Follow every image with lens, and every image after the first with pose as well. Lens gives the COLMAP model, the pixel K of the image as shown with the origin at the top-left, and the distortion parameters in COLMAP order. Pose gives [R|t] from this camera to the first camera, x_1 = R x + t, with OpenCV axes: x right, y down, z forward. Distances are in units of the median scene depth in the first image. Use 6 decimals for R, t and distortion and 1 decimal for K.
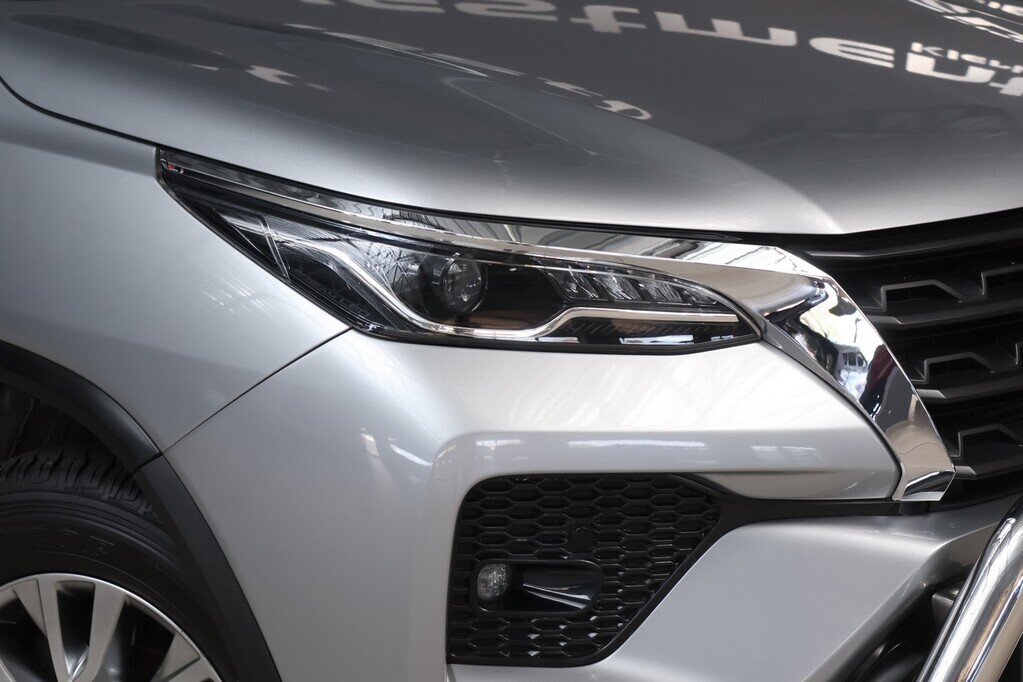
lens RADIAL K [[2456.0, 0, 511.5], [0, 2456.0, 341.0], [0, 0, 1]] dist [0.062624, 0.401178]
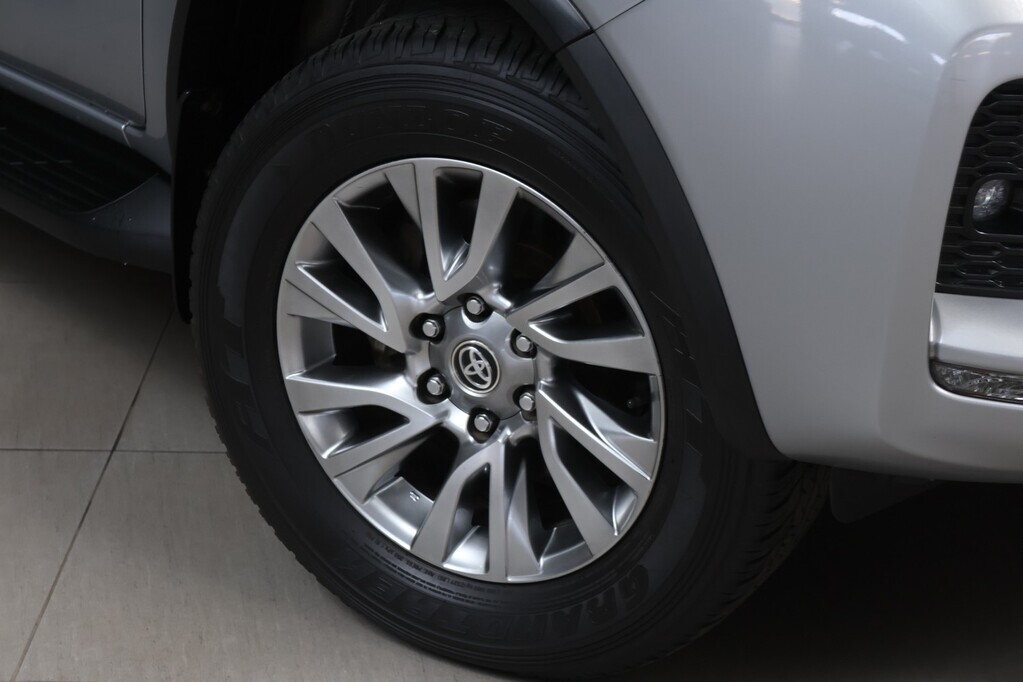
lens RADIAL K [[2456.0, 0, 511.5], [0, 2456.0, 341.0], [0, 0, 1]] dist [0.062624, 0.401178]
pose [[0.998059, 0.044370, -0.043709, -0.119956], [-0.035481, 0.981815, 0.186494, -0.006137], [0.051189, -0.184582, 0.981483, 0.132833]]
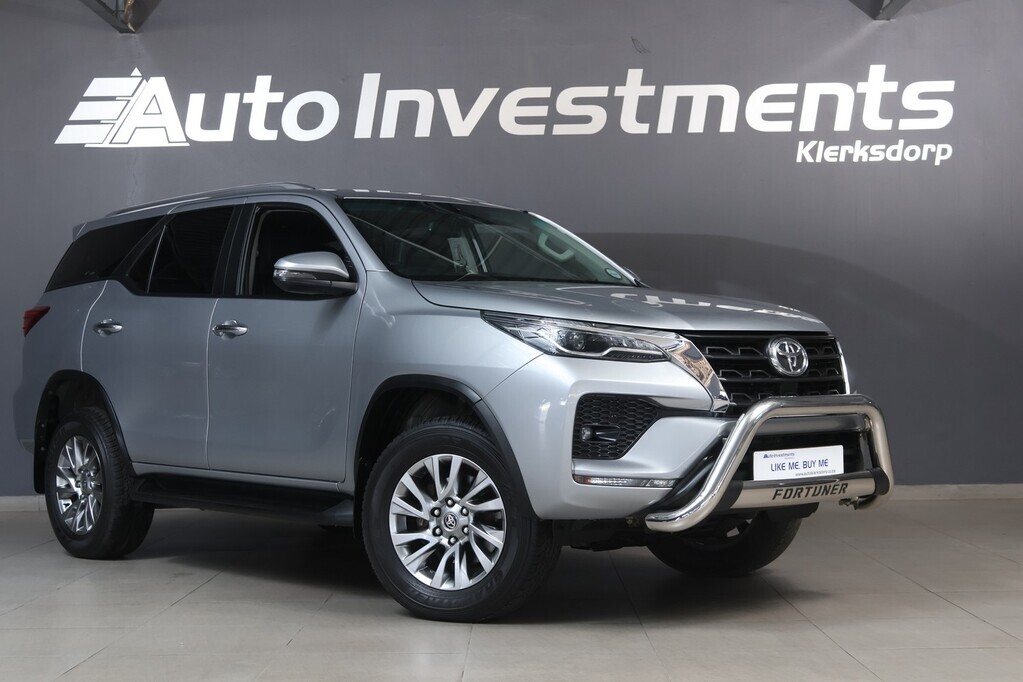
lens RADIAL K [[1564.5, 0, 511.5], [0, 1564.5, 341.0], [0, 0, 1]] dist [-0.028711, 0.065130]
pose [[0.999605, 0.014802, -0.023886, -0.052958], [-0.020016, 0.971664, -0.235518, 0.419967], [0.019723, 0.235903, 0.971577, -0.922375]]
